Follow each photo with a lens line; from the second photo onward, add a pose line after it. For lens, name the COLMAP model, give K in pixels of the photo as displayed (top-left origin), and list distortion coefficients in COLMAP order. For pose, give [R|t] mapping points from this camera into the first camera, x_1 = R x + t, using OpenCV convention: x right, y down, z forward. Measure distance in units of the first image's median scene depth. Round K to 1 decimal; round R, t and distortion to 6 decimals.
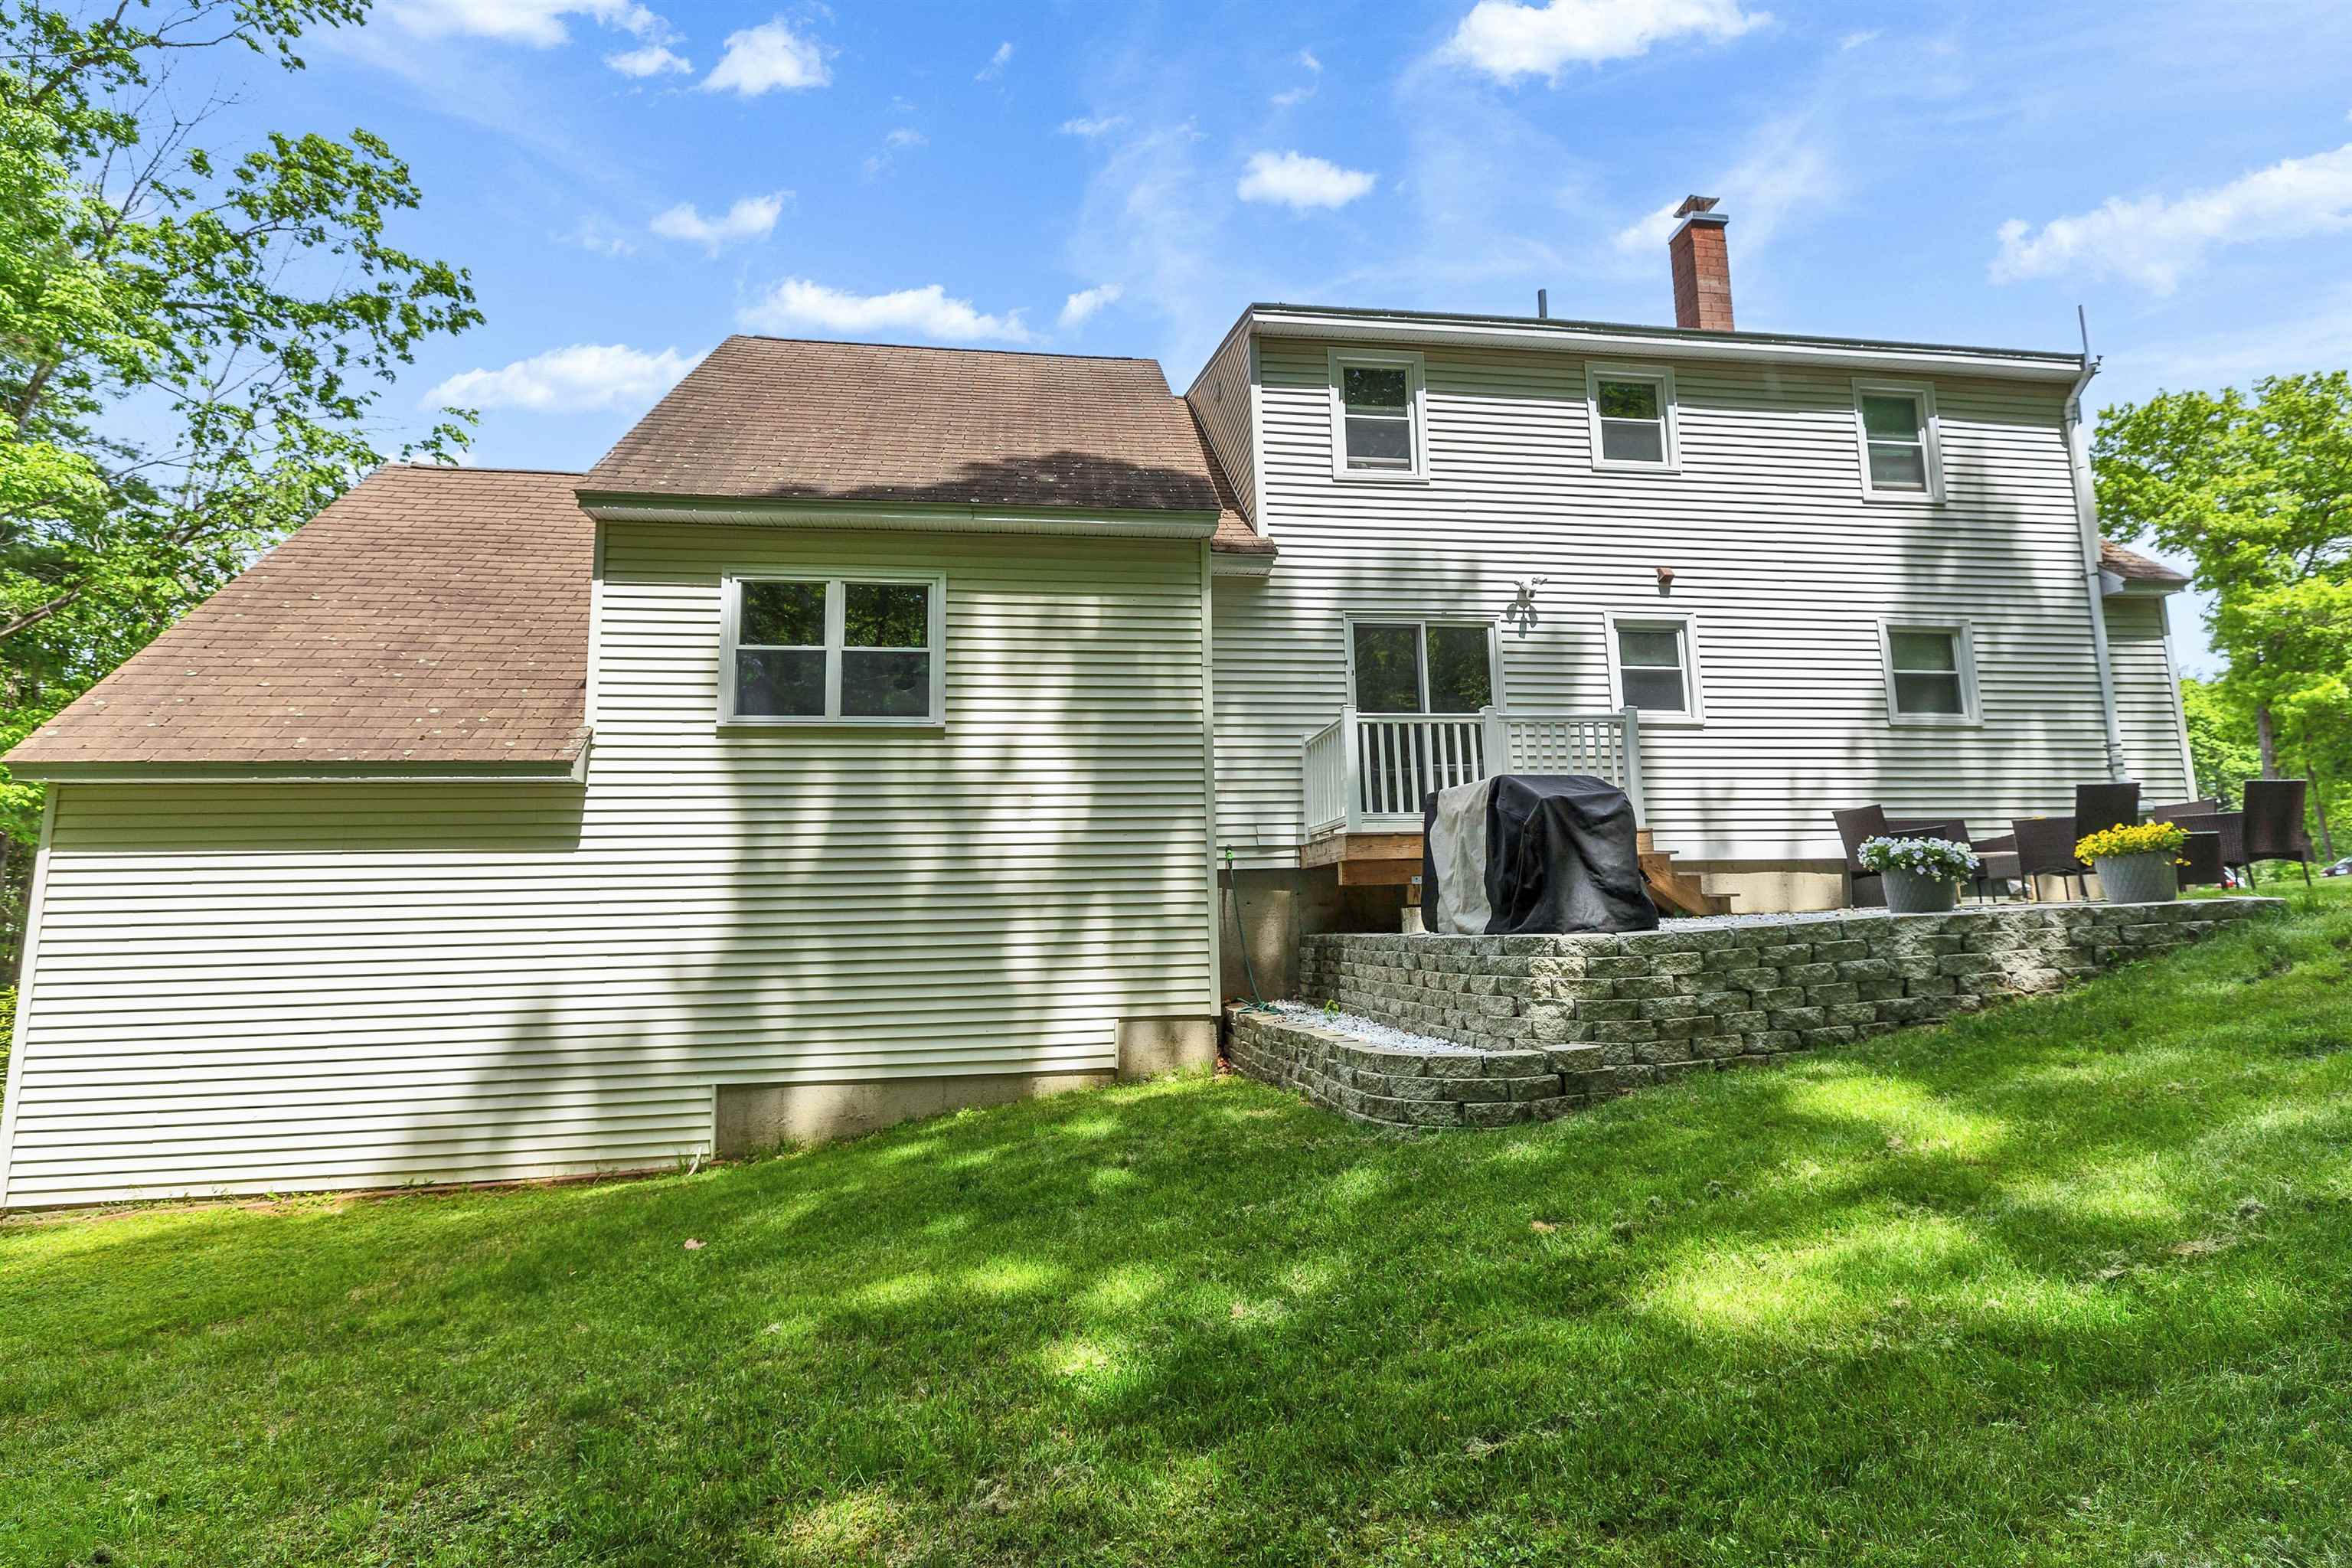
lens RADIAL K [[1110.1, 0, 1176.0], [0, 1110.1, 784.0], [0, 0, 1]] dist [0.001659, -0.000082]
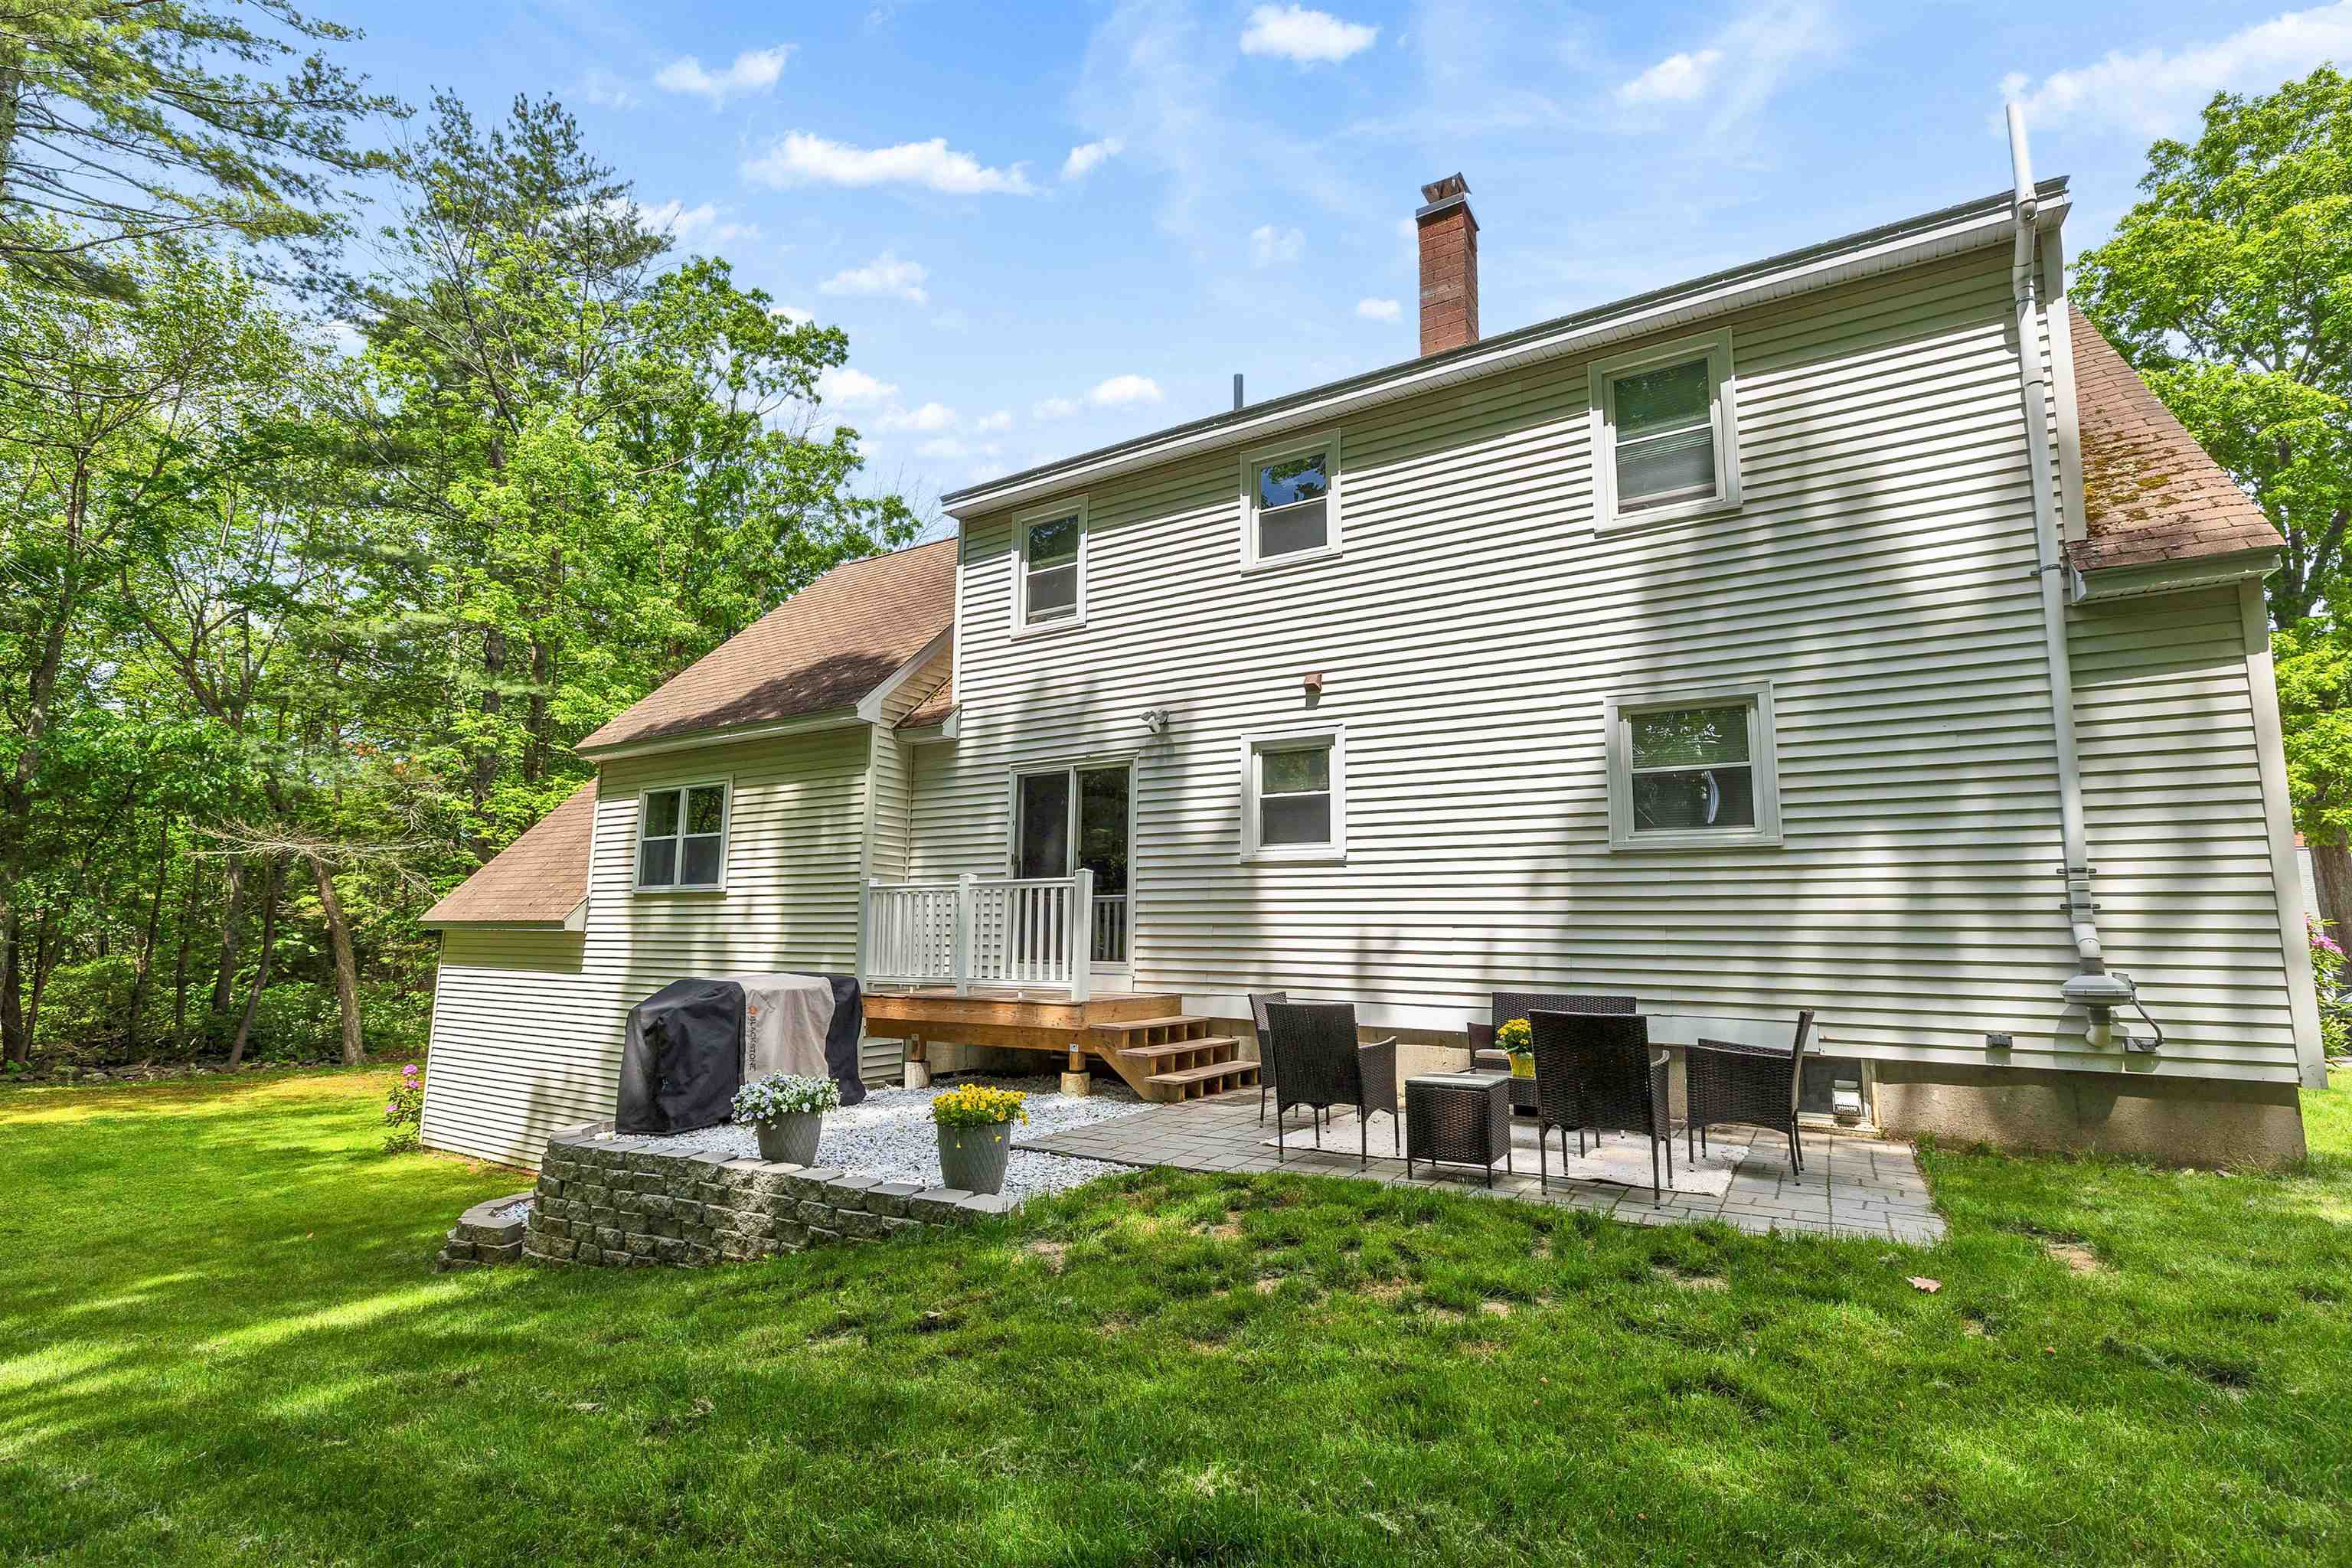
lens RADIAL K [[1110.1, 0, 1176.0], [0, 1110.1, 784.0], [0, 0, 1]] dist [0.001659, -0.000082]
pose [[0.749267, -0.061723, -0.659386, 0.919967], [0.057894, 0.997940, -0.027628, -0.093353], [0.659733, -0.017474, 0.751297, 0.290442]]
